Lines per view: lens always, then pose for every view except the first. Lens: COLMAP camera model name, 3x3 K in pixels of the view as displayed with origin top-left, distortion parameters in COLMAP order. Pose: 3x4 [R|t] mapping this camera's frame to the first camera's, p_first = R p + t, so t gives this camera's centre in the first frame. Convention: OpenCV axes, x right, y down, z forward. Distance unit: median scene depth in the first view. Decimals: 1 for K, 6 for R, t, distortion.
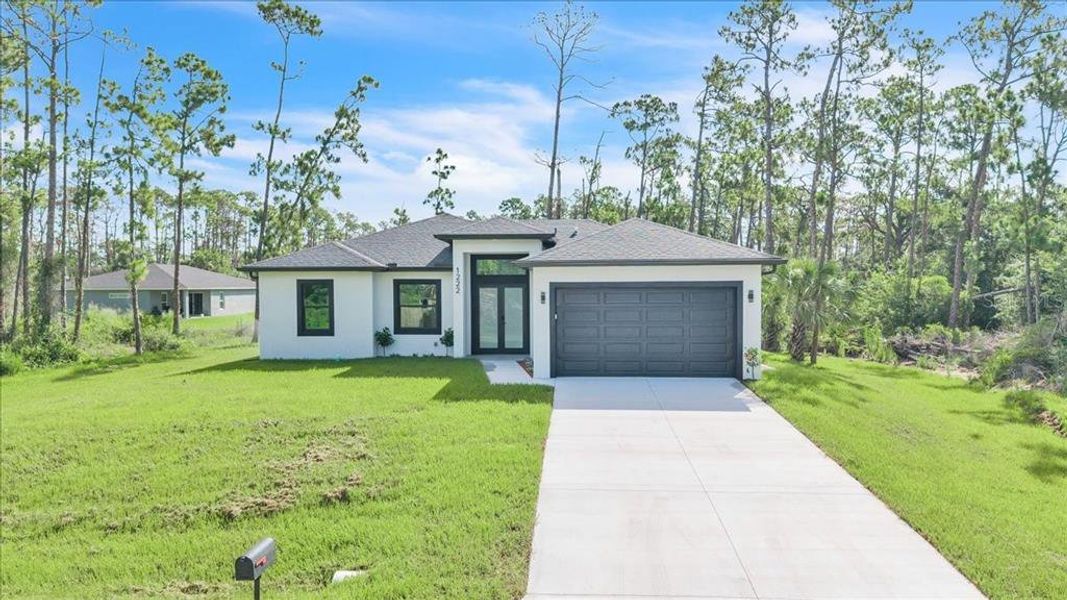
lens RADIAL K [[722.1, 0, 537.2], [0, 722.1, 302.1], [0, 0, 1]] dist [0.035475, -0.038691]
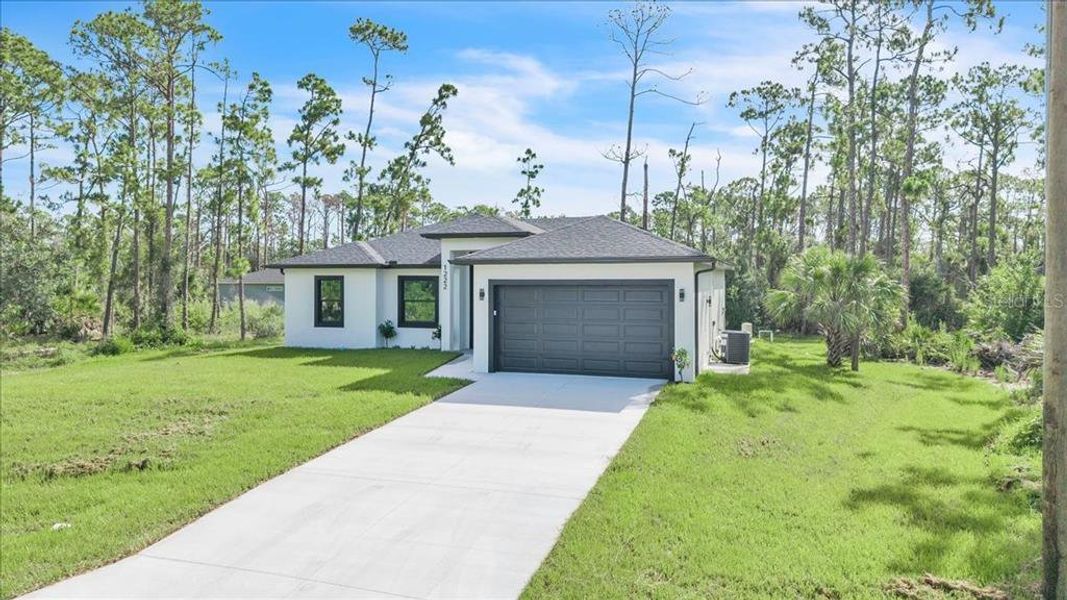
lens RADIAL K [[722.1, 0, 539.9], [0, 722.1, 293.8], [0, 0, 1]] dist [0.035475, -0.038691]
pose [[0.966493, 0.010483, -0.256480, 0.273329], [-0.011944, 0.999920, -0.004138, -0.002982], [0.256416, 0.007062, 0.966541, 0.018374]]
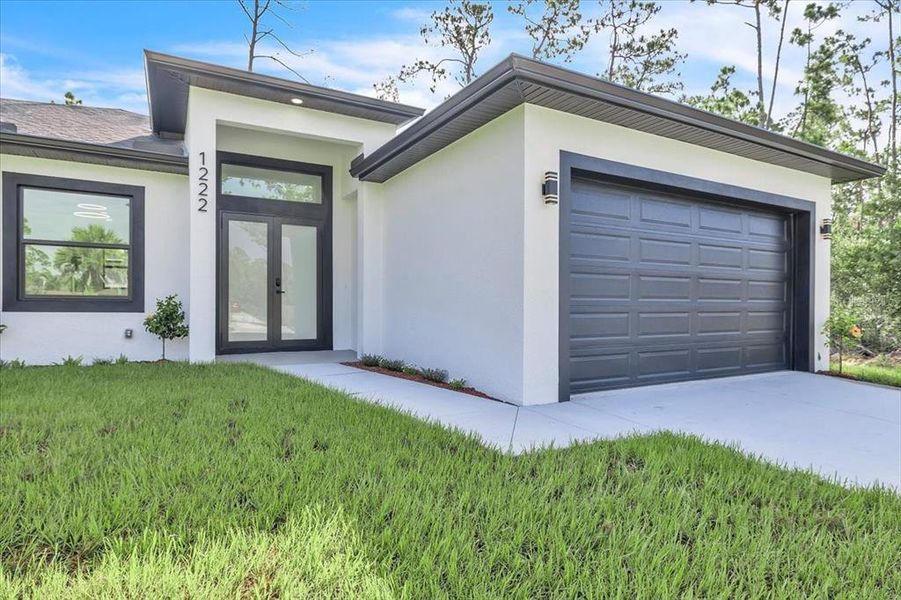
lens RADIAL K [[496.5, 0, 455.3], [0, 496.5, 306.9], [0, 0, 1]] dist [-0.001314, 0.001460]
pose [[0.844879, 0.005003, 0.534934, -0.131232], [0.002094, 0.999918, -0.012660, 0.044963], [-0.534953, 0.011816, 0.844799, 0.626359]]
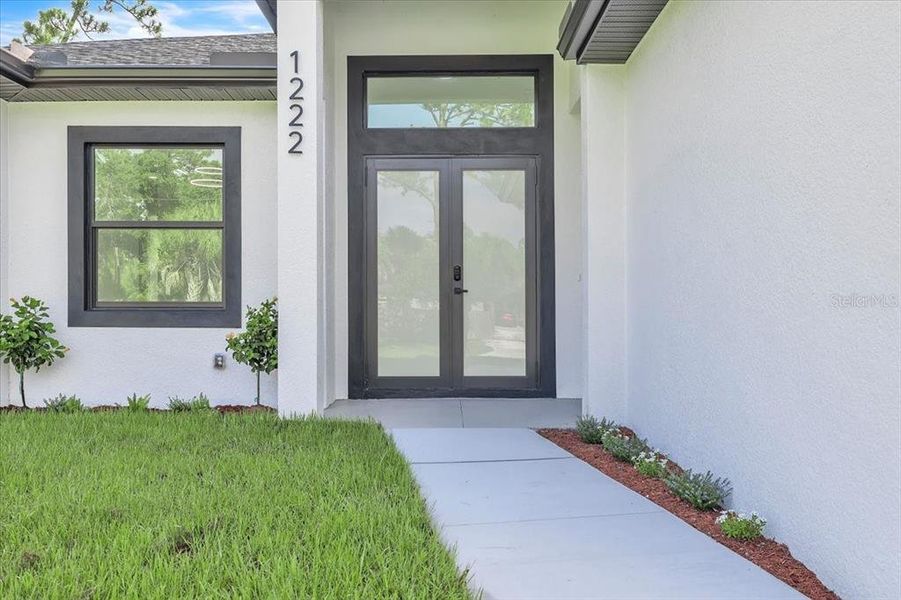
lens RADIAL K [[763.0, 0, 447.1], [0, 763.0, 308.9], [0, 0, 1]] dist [-0.011504, 0.011395]
pose [[0.999220, 0.000938, 0.039484, -0.063527], [-0.000267, 0.999856, -0.016996, 0.041934], [-0.039494, 0.016972, 0.999076, 0.688270]]
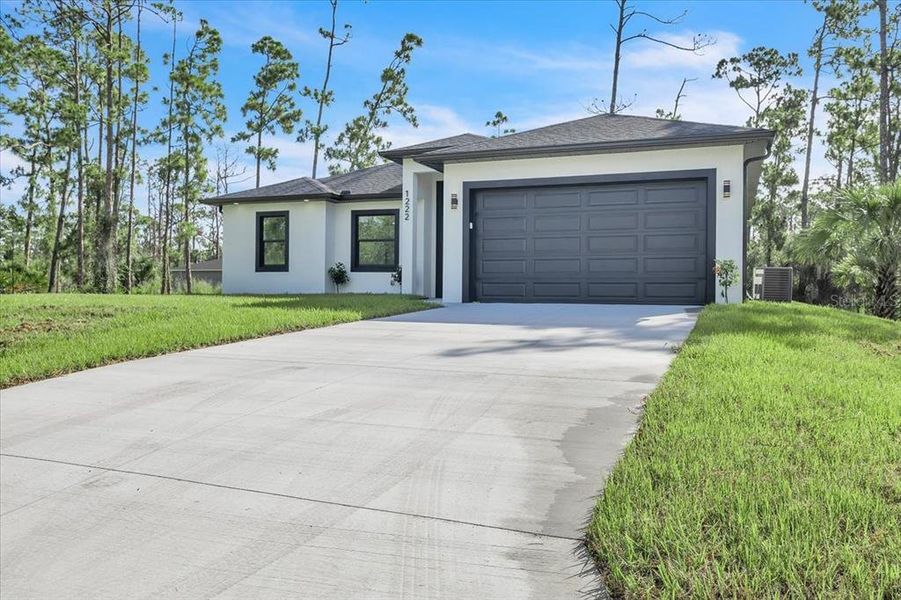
lens RADIAL K [[724.4, 0, 450.3], [0, 724.4, 287.9], [0, 0, 1]] dist [0.007948, -0.018383]
pose [[0.946639, 0.008365, -0.322188, 0.204581], [-0.020212, 0.999236, -0.033442, 0.090218], [0.321662, 0.038169, 0.946085, 0.184717]]
